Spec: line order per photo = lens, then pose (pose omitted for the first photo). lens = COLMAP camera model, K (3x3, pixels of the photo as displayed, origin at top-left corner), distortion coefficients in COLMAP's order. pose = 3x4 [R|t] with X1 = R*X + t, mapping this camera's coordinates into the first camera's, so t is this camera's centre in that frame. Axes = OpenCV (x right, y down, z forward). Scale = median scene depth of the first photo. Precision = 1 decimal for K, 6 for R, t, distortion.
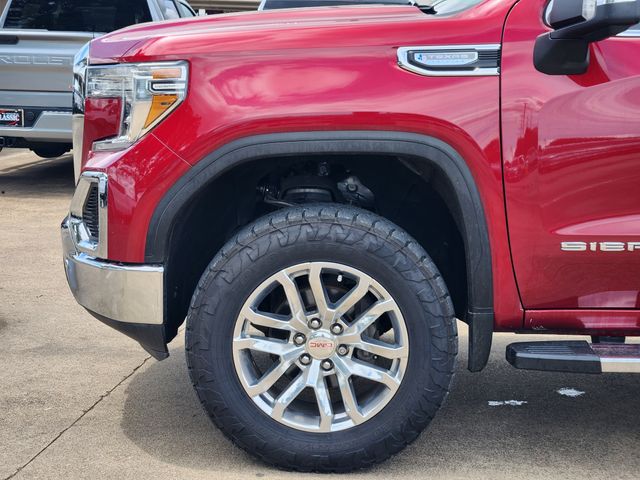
lens RADIAL K [[1248.3, 0, 320.0], [0, 1248.3, 240.0], [0, 0, 1]] dist [-0.806480, 12.098000]
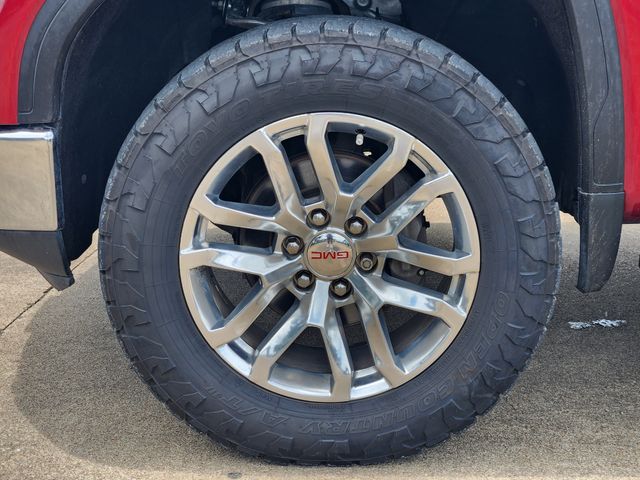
lens RADIAL K [[1248.3, 0, 320.0], [0, 1248.3, 240.0], [0, 0, 1]] dist [-0.806480, 12.098000]
pose [[0.999273, -0.033250, 0.018668, -0.014751], [0.031339, 0.995010, 0.094721, 0.021606], [-0.021724, -0.094067, 0.995329, 0.416375]]
